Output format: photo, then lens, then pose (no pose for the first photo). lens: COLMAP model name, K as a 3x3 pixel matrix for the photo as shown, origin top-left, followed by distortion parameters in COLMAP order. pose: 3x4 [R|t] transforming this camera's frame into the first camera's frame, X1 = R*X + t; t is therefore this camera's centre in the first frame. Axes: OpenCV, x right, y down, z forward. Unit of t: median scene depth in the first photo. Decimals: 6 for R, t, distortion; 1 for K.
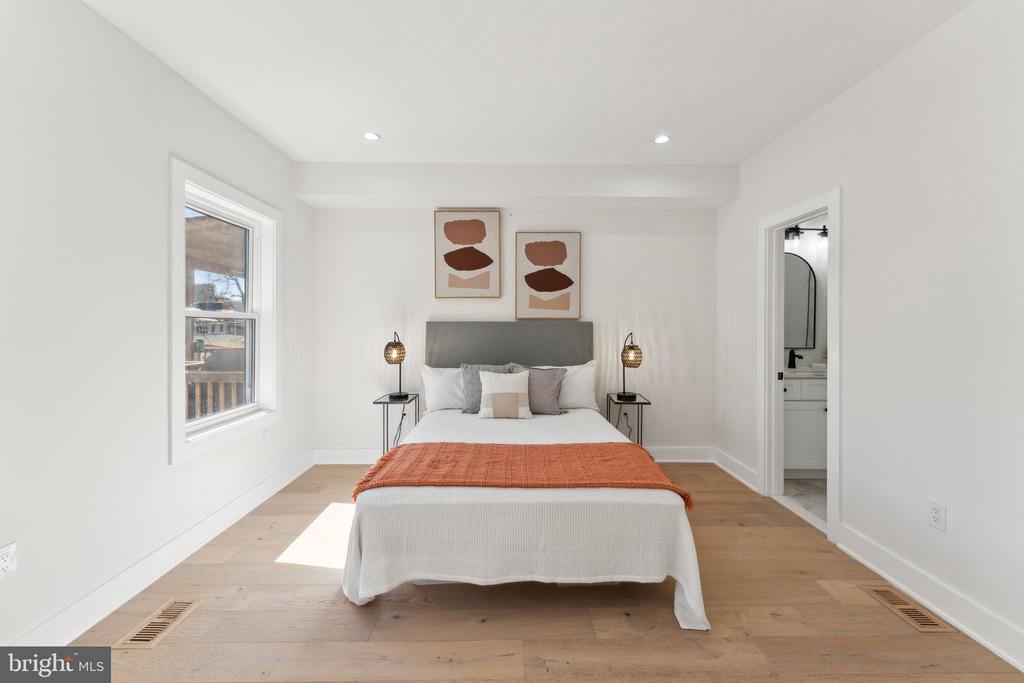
lens RADIAL K [[414.3, 0, 515.3], [0, 414.3, 326.8], [0, 0, 1]] dist [0.000447, 0.000070]
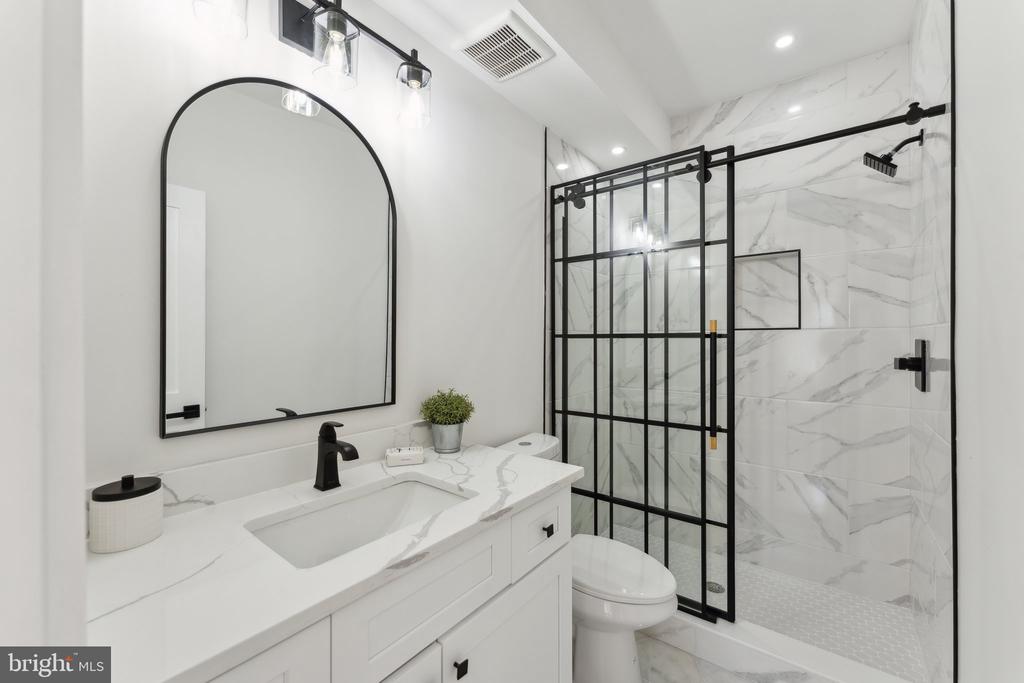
lens RADIAL K [[410.3, 0, 510.0], [0, 410.3, 337.6], [0, 0, 1]] dist [0.008412, -0.000078]
pose [[0.635495, -0.006059, 0.772081, 0.548688], [0.007404, 0.999971, 0.001754, -0.005910], [-0.772070, 0.004602, 0.635521, 0.747017]]
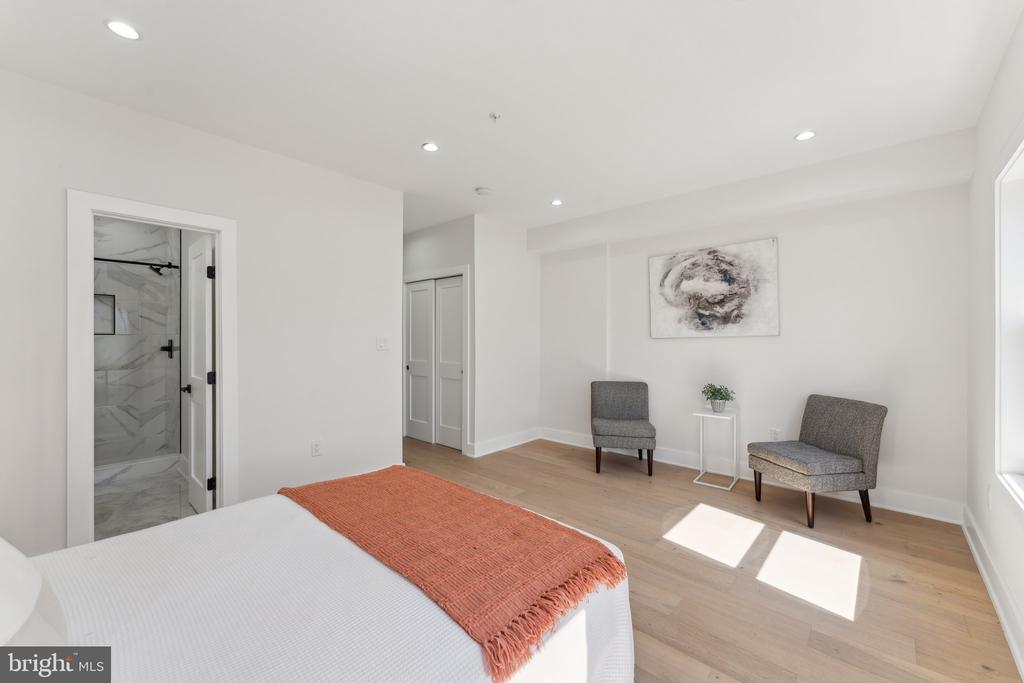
lens RADIAL K [[411.8, 0, 513.3], [0, 411.8, 336.2], [0, 0, 1]] dist [-0.000052, -0.000104]
pose [[-0.726067, 0.002888, 0.687618, -0.399717], [0.001713, 0.999996, -0.002391, -0.005158], [-0.687622, -0.000558, -0.726069, 0.875046]]
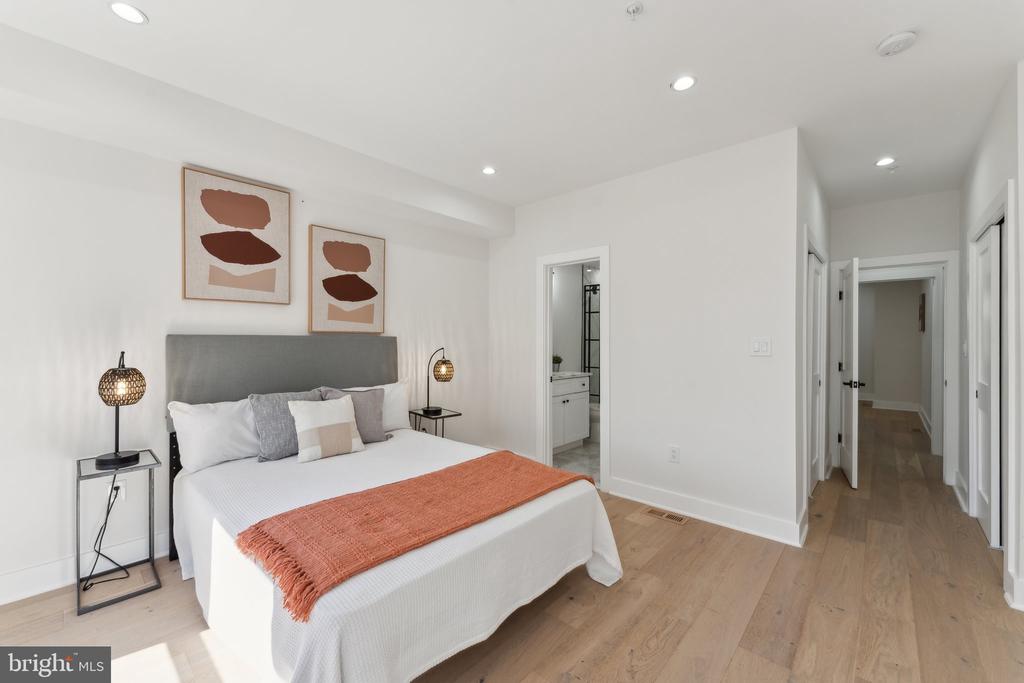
lens RADIAL K [[406.8, 0, 515.3], [0, 406.8, 341.6], [0, 0, 1]] dist [-0.000985, -0.000056]
pose [[0.682019, -0.000931, 0.731334, -0.318951], [0.001723, 0.999998, -0.000333, -0.000220], [-0.731333, 0.001488, 0.682019, 0.180065]]
